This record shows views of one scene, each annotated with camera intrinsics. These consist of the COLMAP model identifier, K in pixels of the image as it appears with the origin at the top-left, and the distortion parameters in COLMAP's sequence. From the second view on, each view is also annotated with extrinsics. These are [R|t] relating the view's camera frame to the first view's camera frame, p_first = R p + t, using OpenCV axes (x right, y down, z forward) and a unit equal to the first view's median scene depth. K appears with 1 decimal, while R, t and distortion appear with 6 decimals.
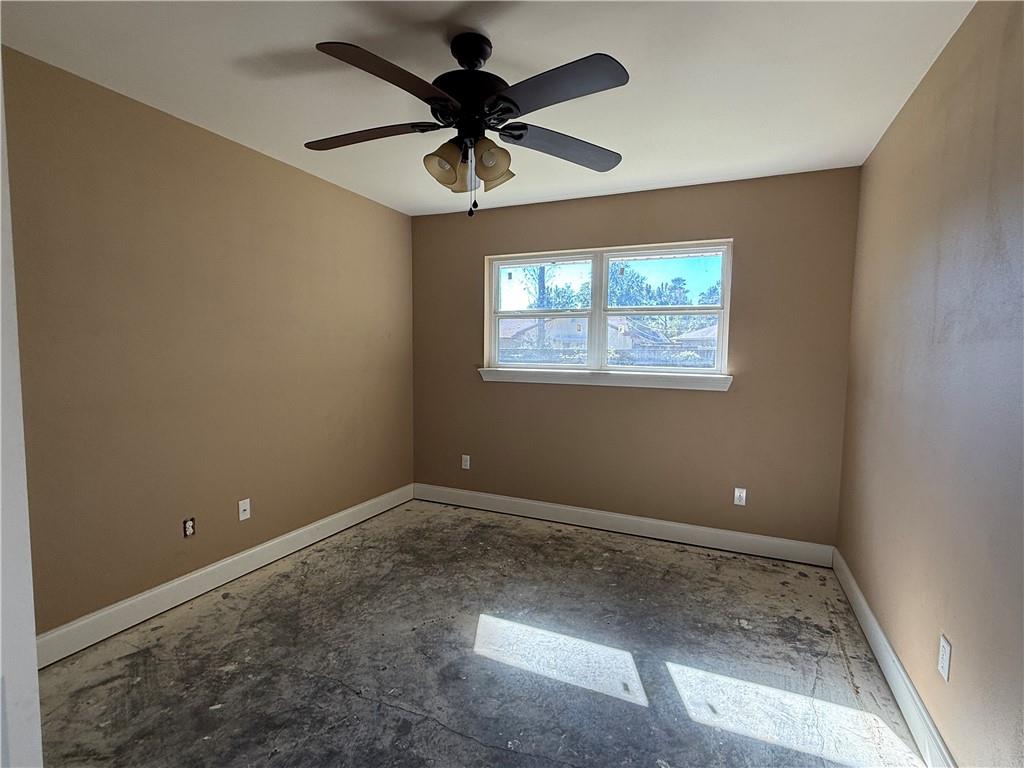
lens RADIAL K [[515.5, 0, 512.0], [0, 515.5, 384.0], [0, 0, 1]] dist [0.030842, 0.000018]
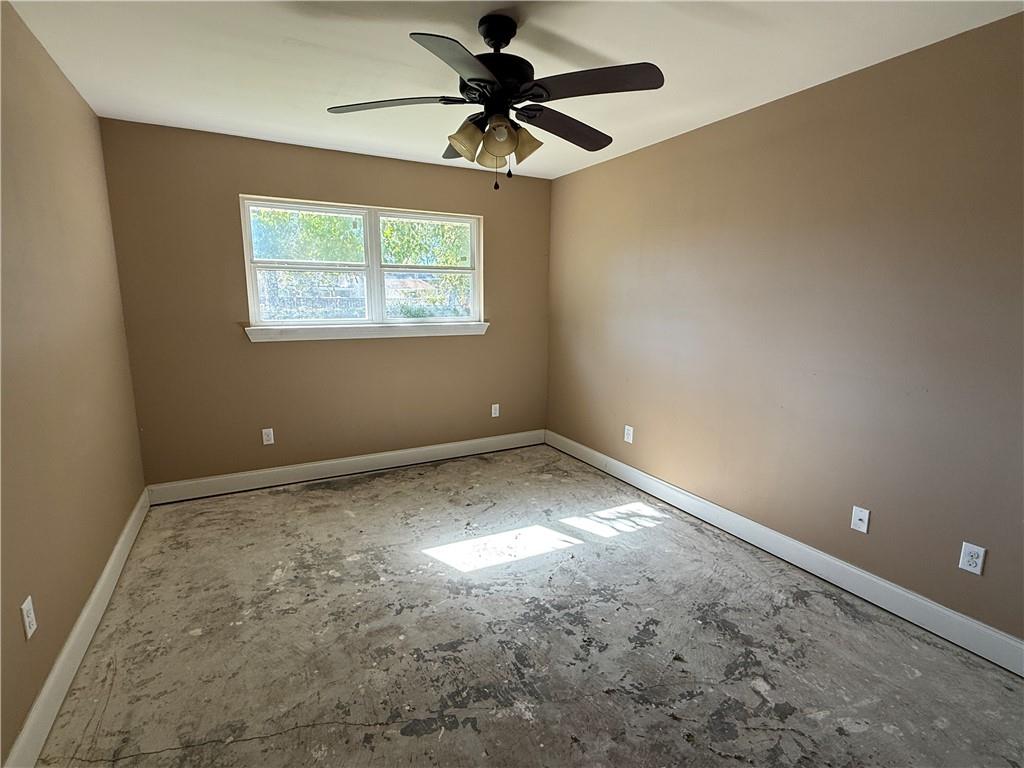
lens RADIAL K [[492.2, 0, 507.2], [0, 492.2, 379.7], [0, 0, 1]] dist [0.003713, 0.000043]
pose [[0.604692, -0.136355, 0.784701, -0.547468], [0.069510, 0.990512, 0.118554, -0.014413], [-0.793421, -0.017145, 0.608432, 0.192329]]
